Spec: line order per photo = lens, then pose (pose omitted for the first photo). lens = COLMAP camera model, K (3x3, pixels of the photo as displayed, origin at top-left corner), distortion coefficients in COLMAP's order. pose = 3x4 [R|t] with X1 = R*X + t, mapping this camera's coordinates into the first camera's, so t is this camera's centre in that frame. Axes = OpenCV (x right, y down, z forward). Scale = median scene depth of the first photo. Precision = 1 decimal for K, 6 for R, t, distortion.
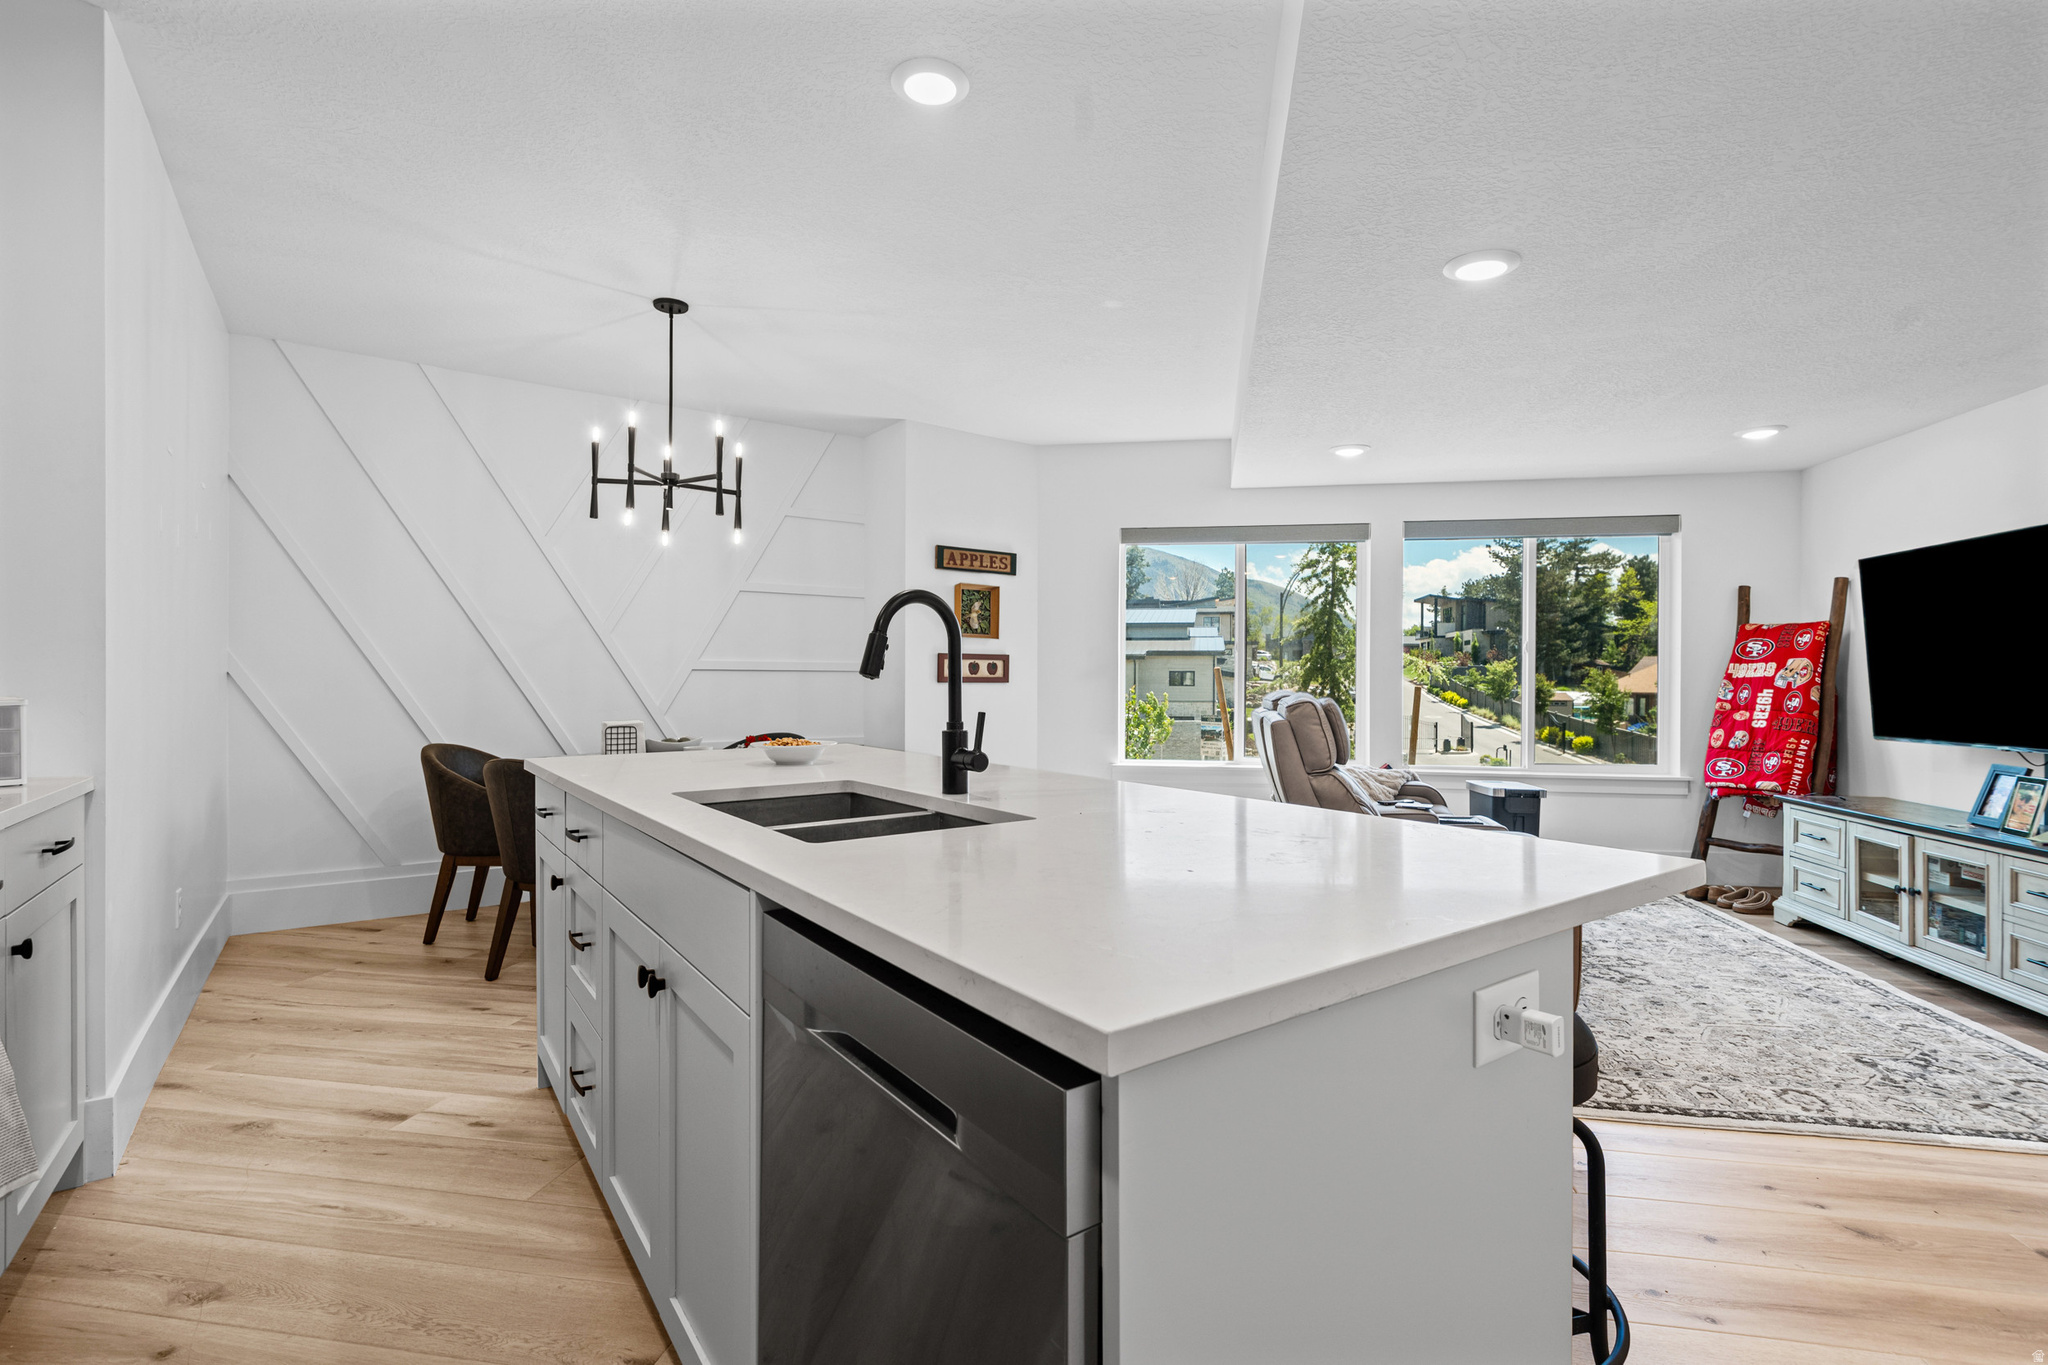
lens RADIAL K [[941.6, 0, 1022.6], [0, 941.6, 661.9], [0, 0, 1]] dist [-0.002474, 0.002718]
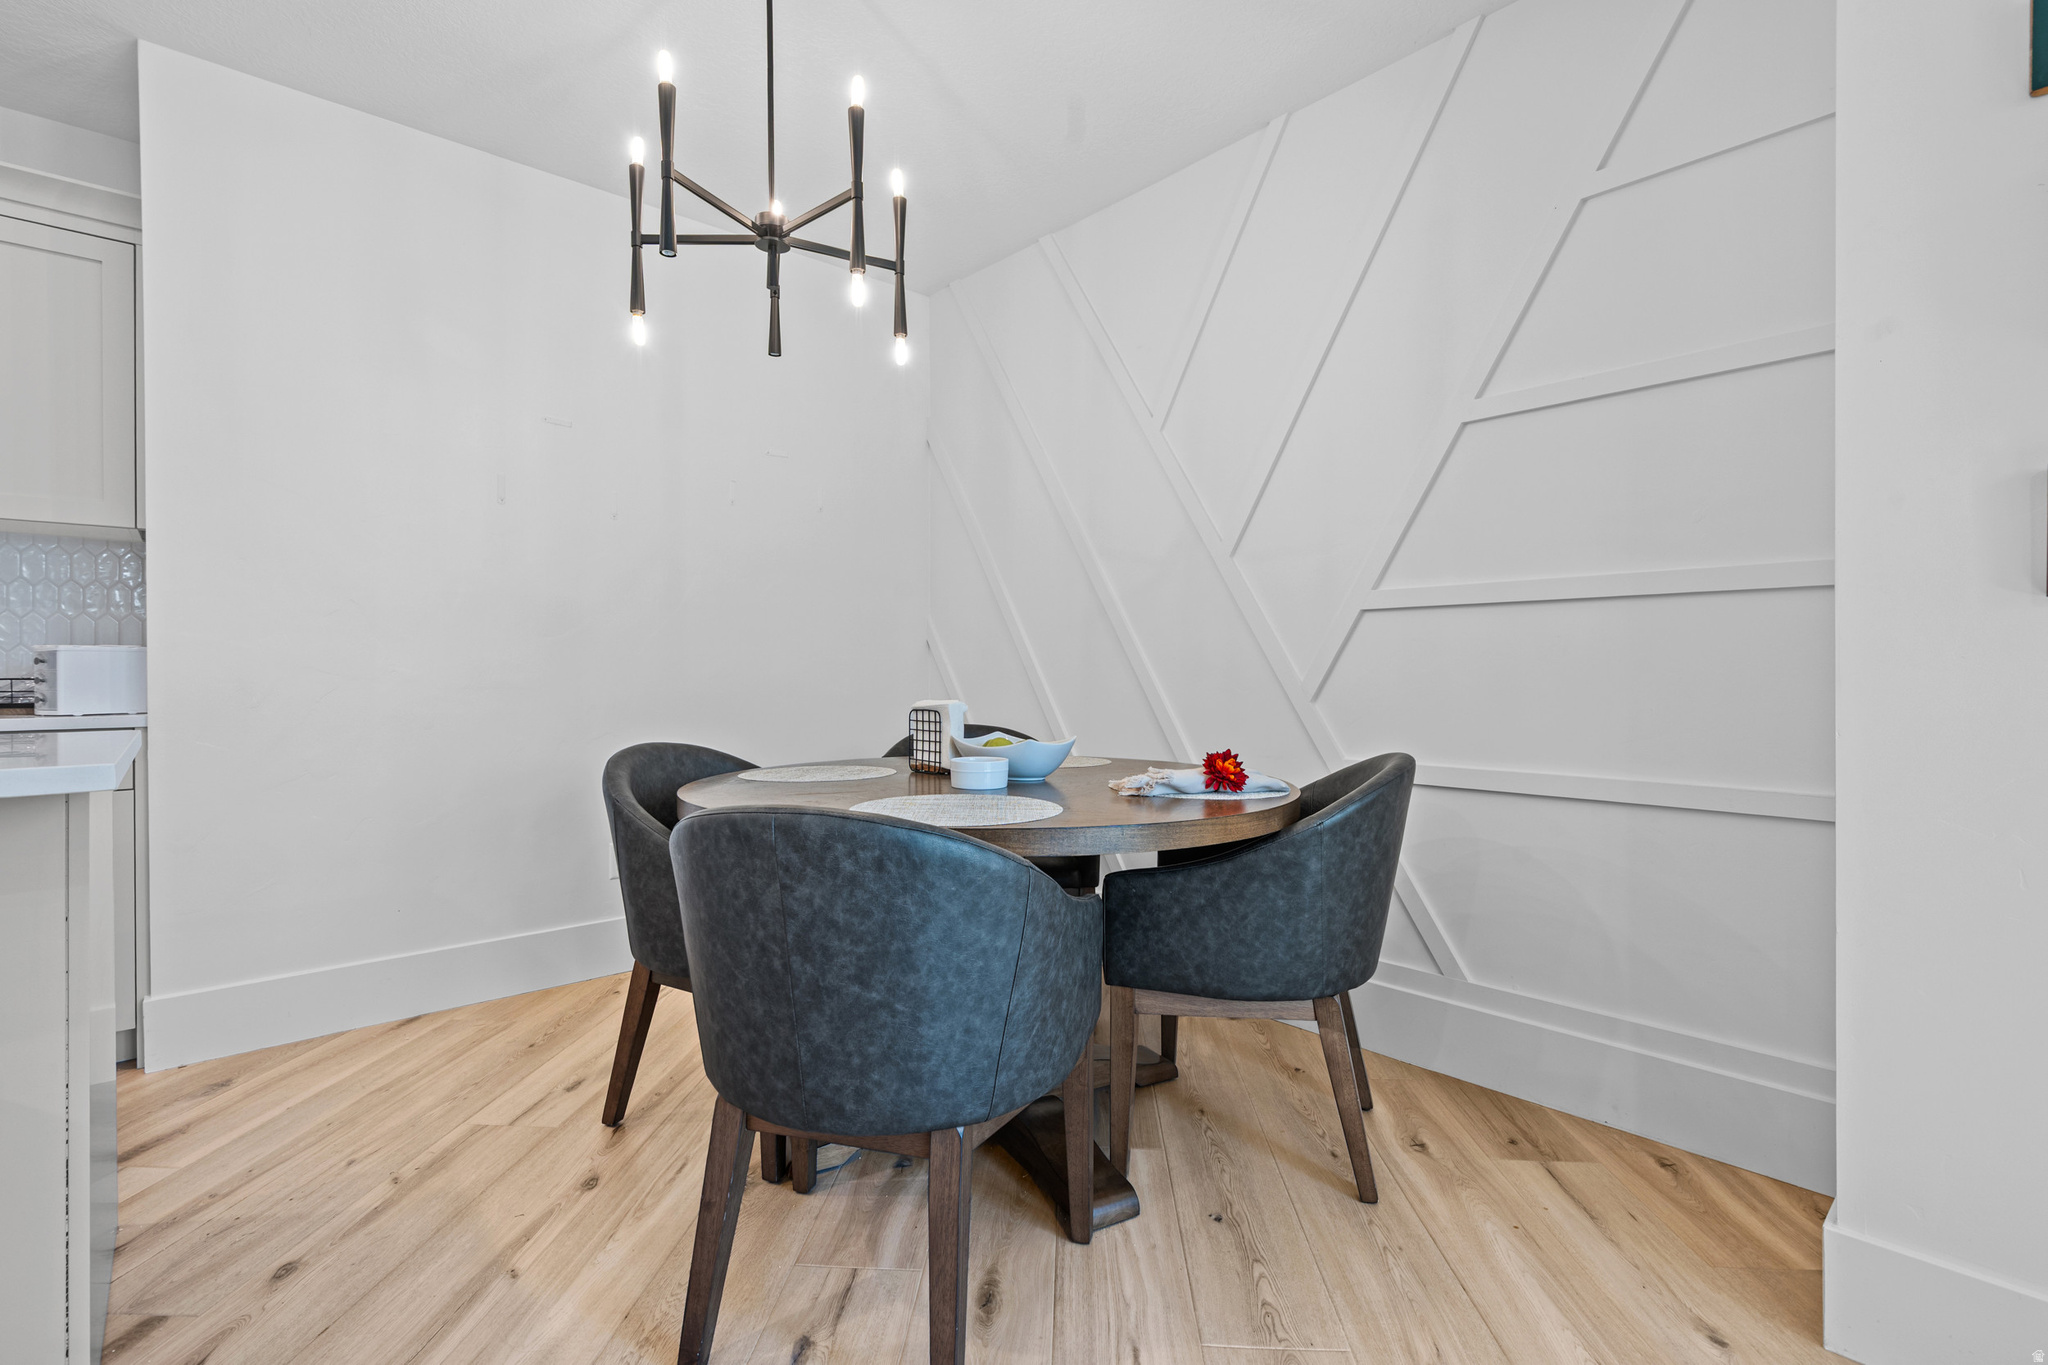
lens RADIAL K [[941.6, 0, 1012.3], [0, 941.6, 660.0], [0, 0, 1]] dist [-0.002474, 0.002718]
pose [[0.126227, -0.015501, -0.991880, 0.132332], [0.019959, 0.999715, -0.013083, 0.044536], [0.991801, -0.018145, 0.126500, 0.910001]]
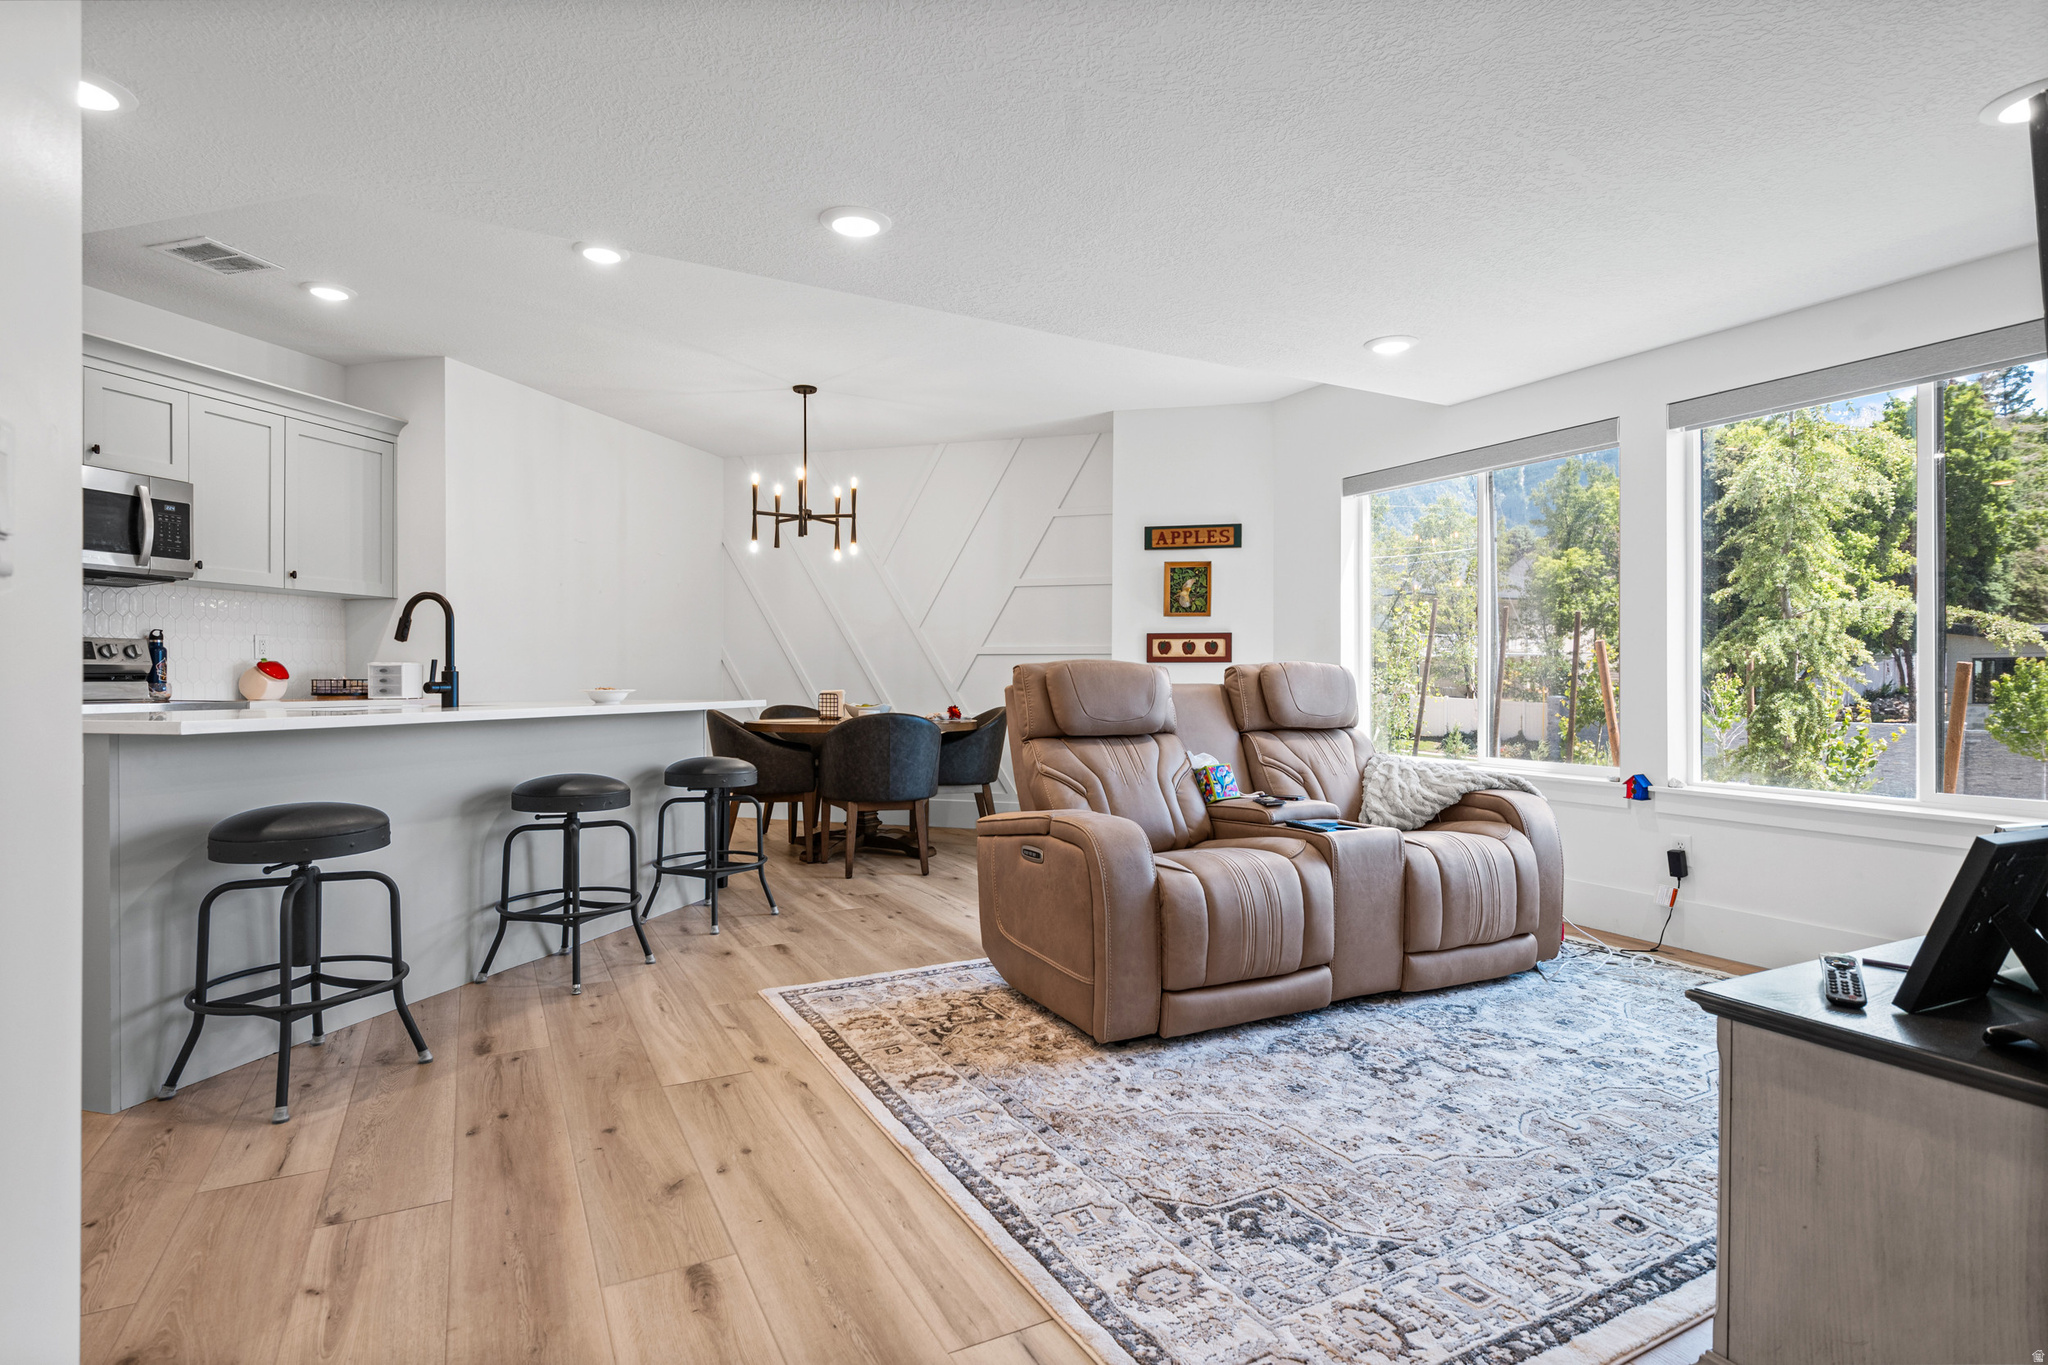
lens RADIAL K [[983.1, 0, 1007.9], [0, 983.1, 673.6], [0, 0, 1]] dist [0.000979, -0.001248]
pose [[0.624170, -0.005425, -0.781270, 0.814326], [0.013963, 0.999894, 0.004212, 0.034944], [0.781164, -0.013538, 0.624179, 0.276824]]
